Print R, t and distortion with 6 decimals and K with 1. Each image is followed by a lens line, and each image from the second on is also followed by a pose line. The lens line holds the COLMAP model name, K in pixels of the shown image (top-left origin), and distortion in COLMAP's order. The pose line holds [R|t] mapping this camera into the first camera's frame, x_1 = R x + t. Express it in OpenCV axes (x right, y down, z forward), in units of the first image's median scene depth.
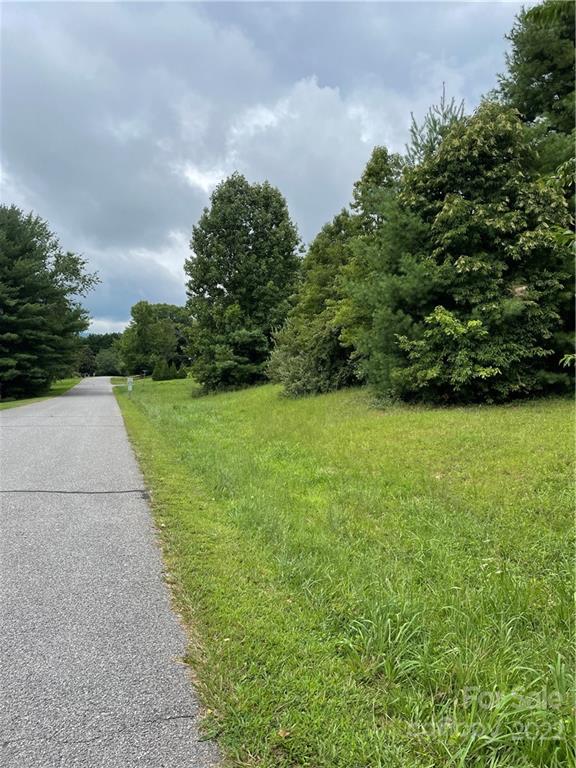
lens RADIAL K [[565.4, 0, 293.4], [0, 565.4, 383.4], [0, 0, 1]] dist [0.087507, -0.104077]
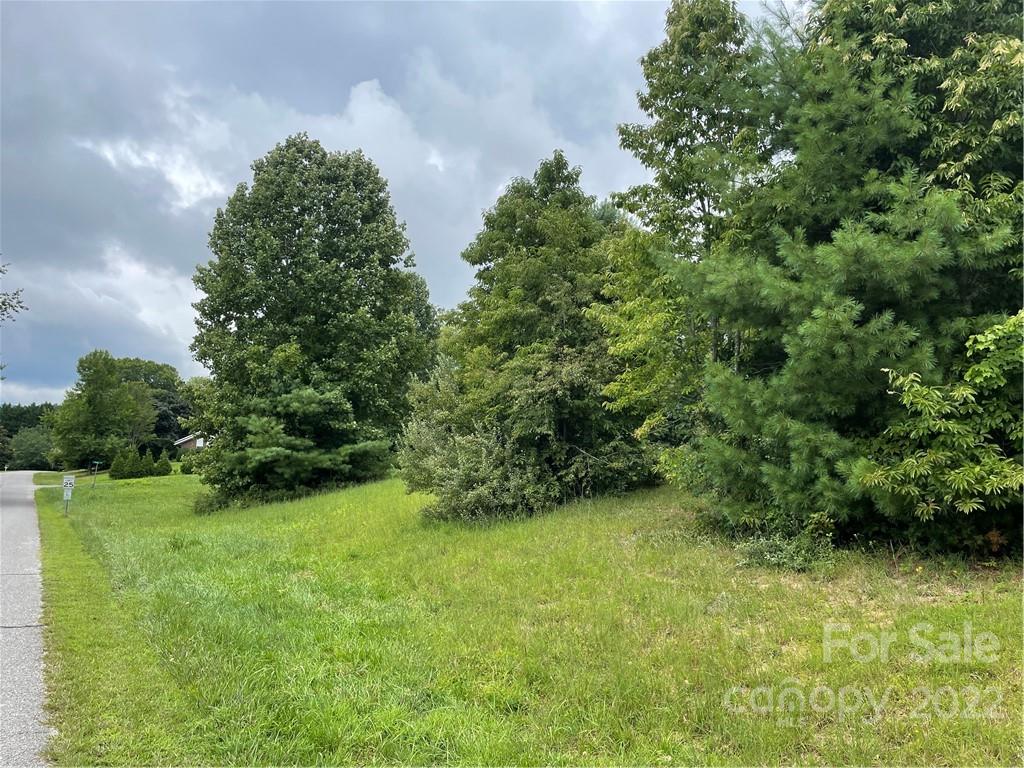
lens RADIAL K [[753.9, 0, 517.1], [0, 753.9, 407.3], [0, 0, 1]] dist [0.087507, -0.104077]
pose [[0.969493, 0.029690, 0.243316, -0.064784], [-0.005557, 0.995044, -0.099278, -0.004723], [-0.245057, 0.094897, 0.964853, 0.224851]]
